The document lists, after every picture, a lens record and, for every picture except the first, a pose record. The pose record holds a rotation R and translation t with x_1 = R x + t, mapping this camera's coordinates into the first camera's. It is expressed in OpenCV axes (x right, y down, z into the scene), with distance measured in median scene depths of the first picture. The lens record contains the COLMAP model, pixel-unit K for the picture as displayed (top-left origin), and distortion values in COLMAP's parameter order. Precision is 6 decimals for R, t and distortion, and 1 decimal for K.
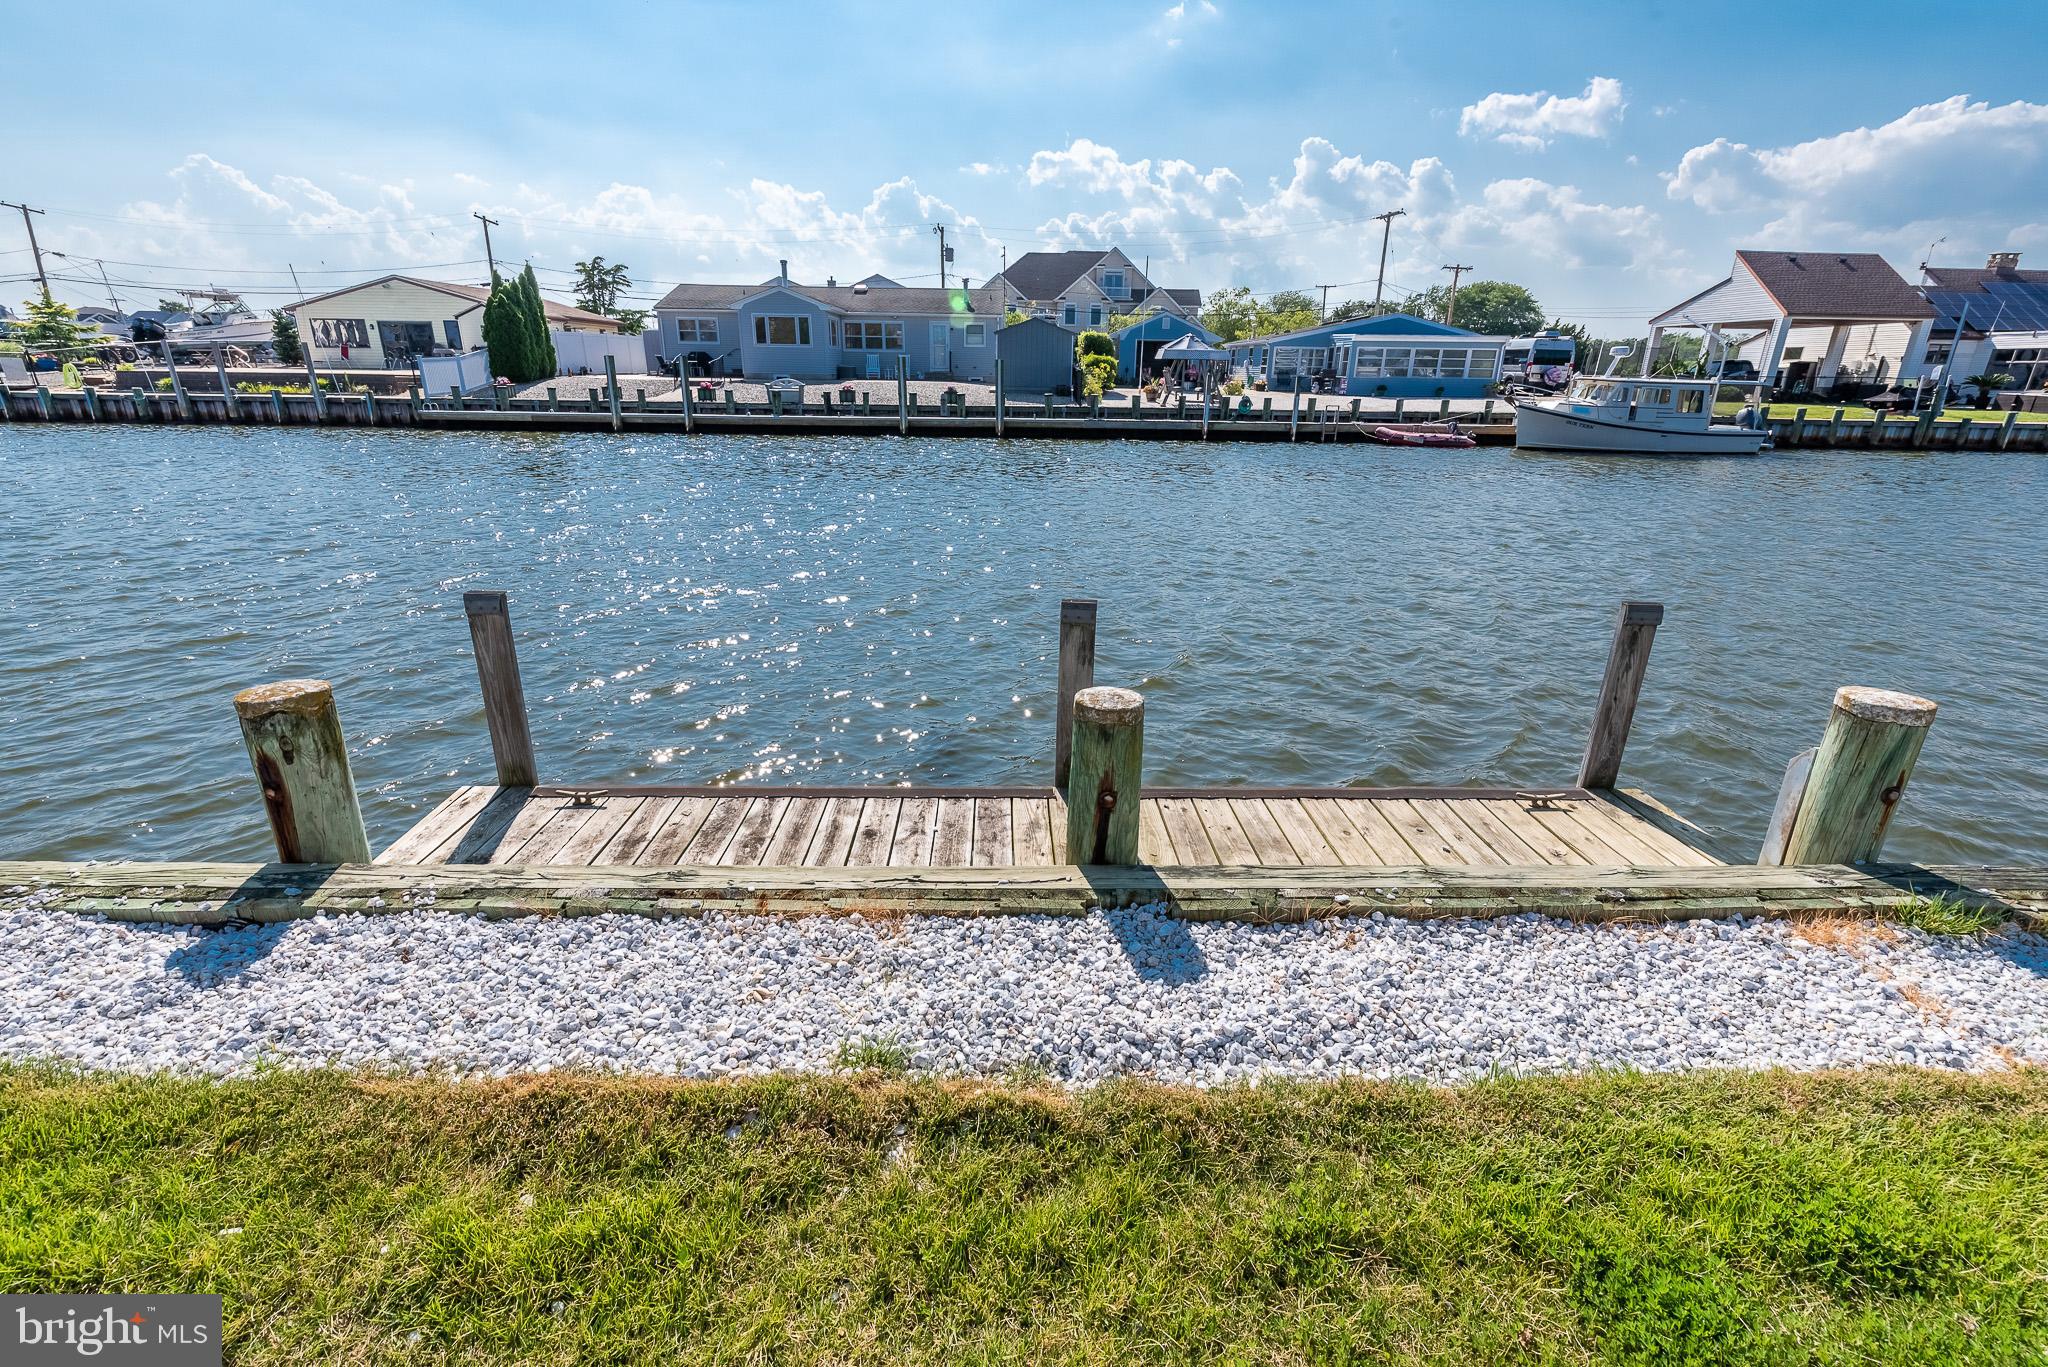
lens RADIAL K [[880.1, 0, 1028.4], [0, 880.1, 670.1], [0, 0, 1]] dist [0.003681, -0.000889]
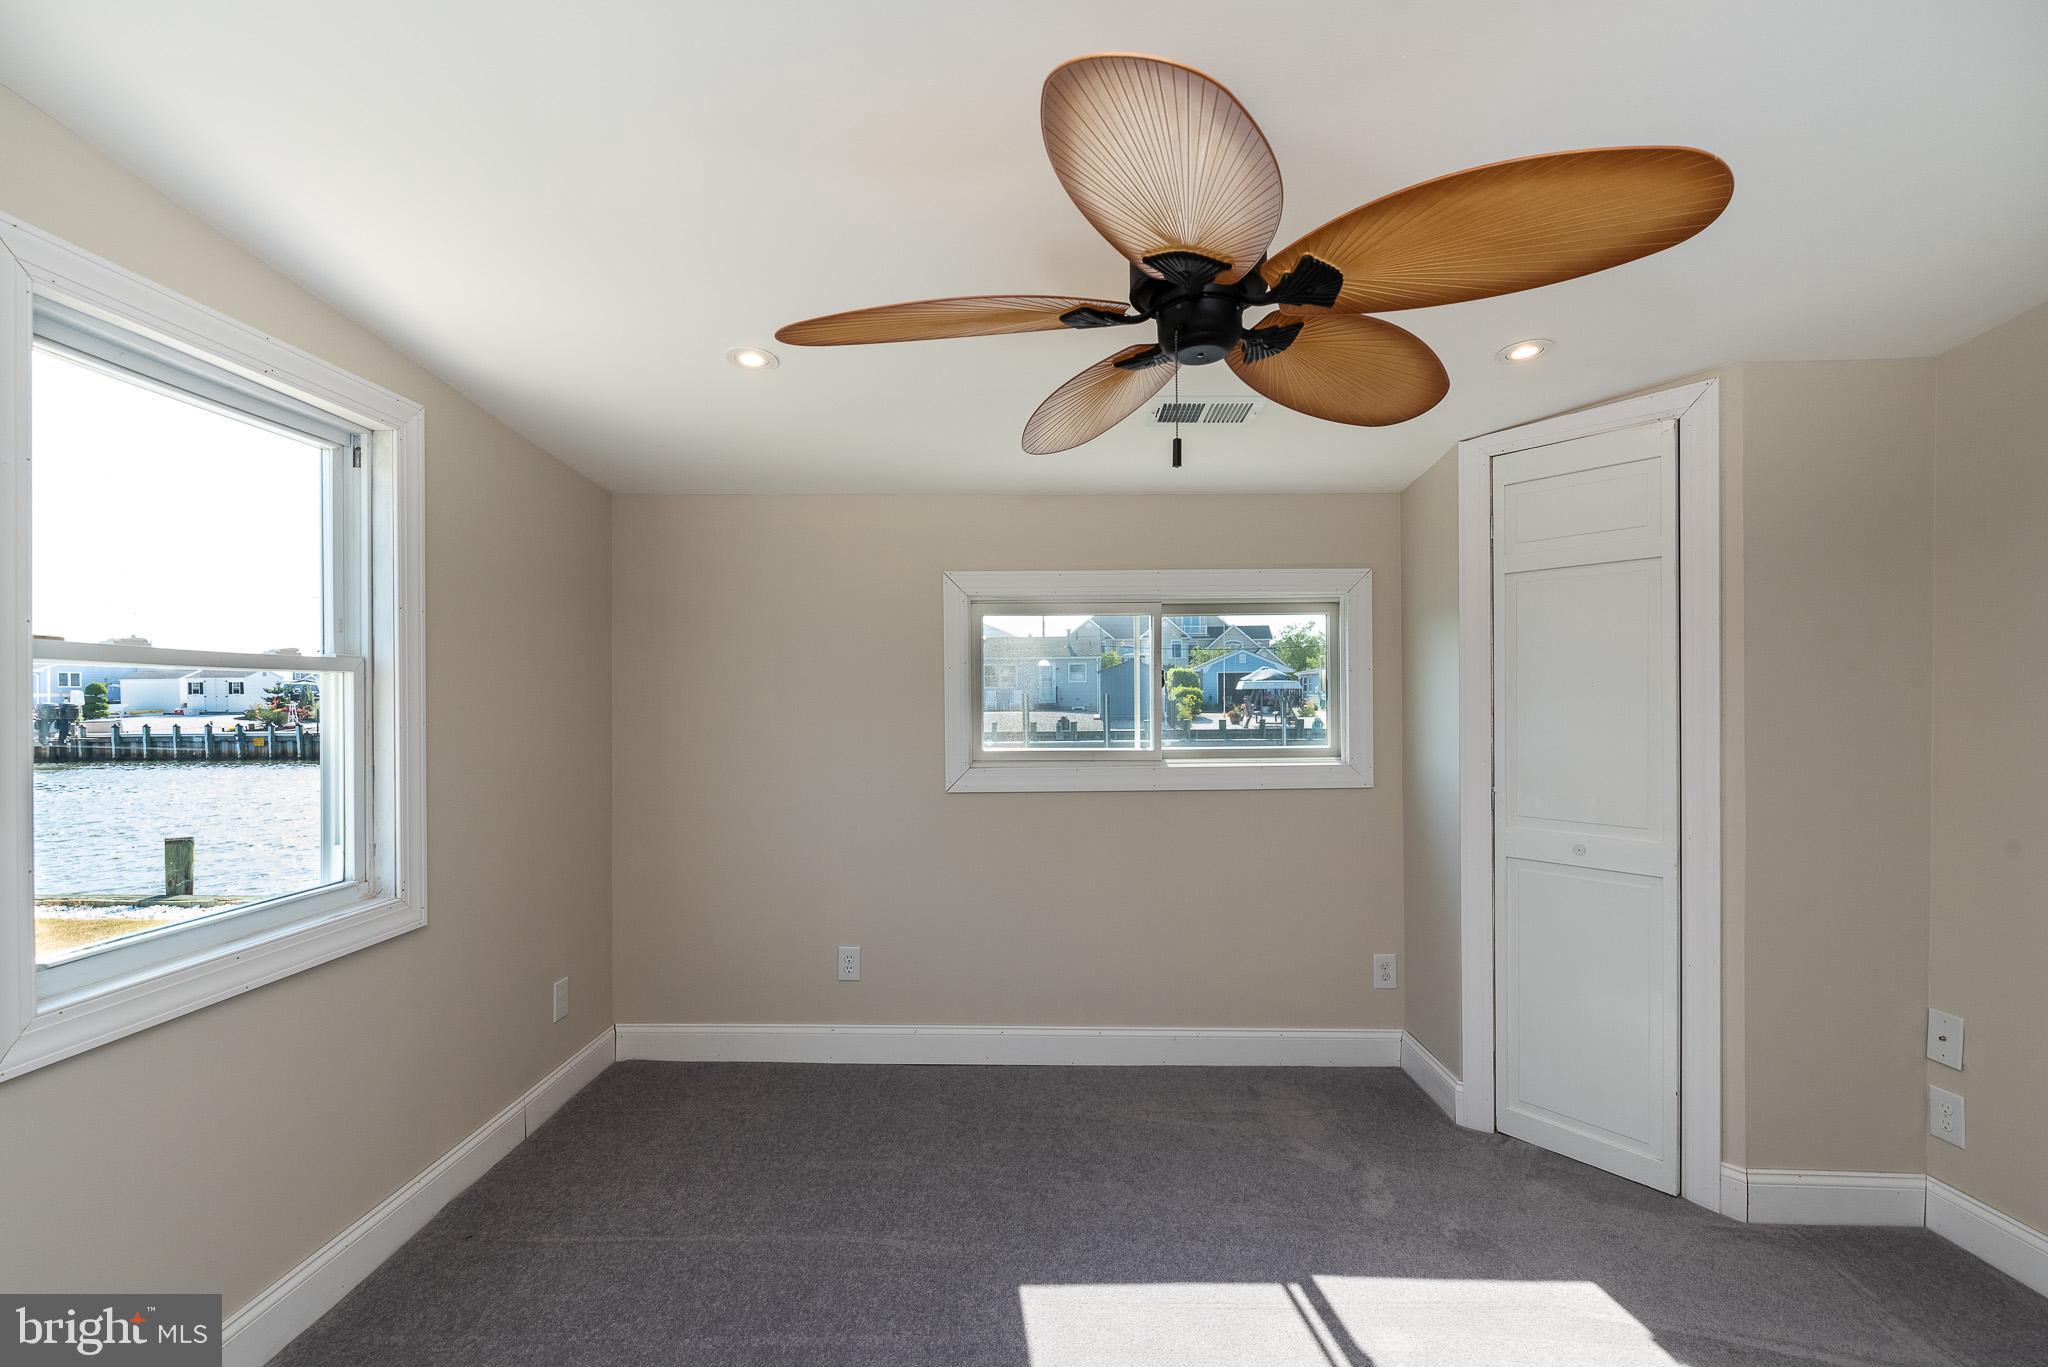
lens RADIAL K [[922.3, 0, 1019.0], [0, 922.3, 697.5], [0, 0, 1]] dist [0.000362, -0.000023]
pose [[0.995596, -0.025464, -0.090221, -0.034617], [-0.004807, 0.947267, -0.320410, 0.054898], [0.093622, 0.319433, 0.942973, -0.190932]]
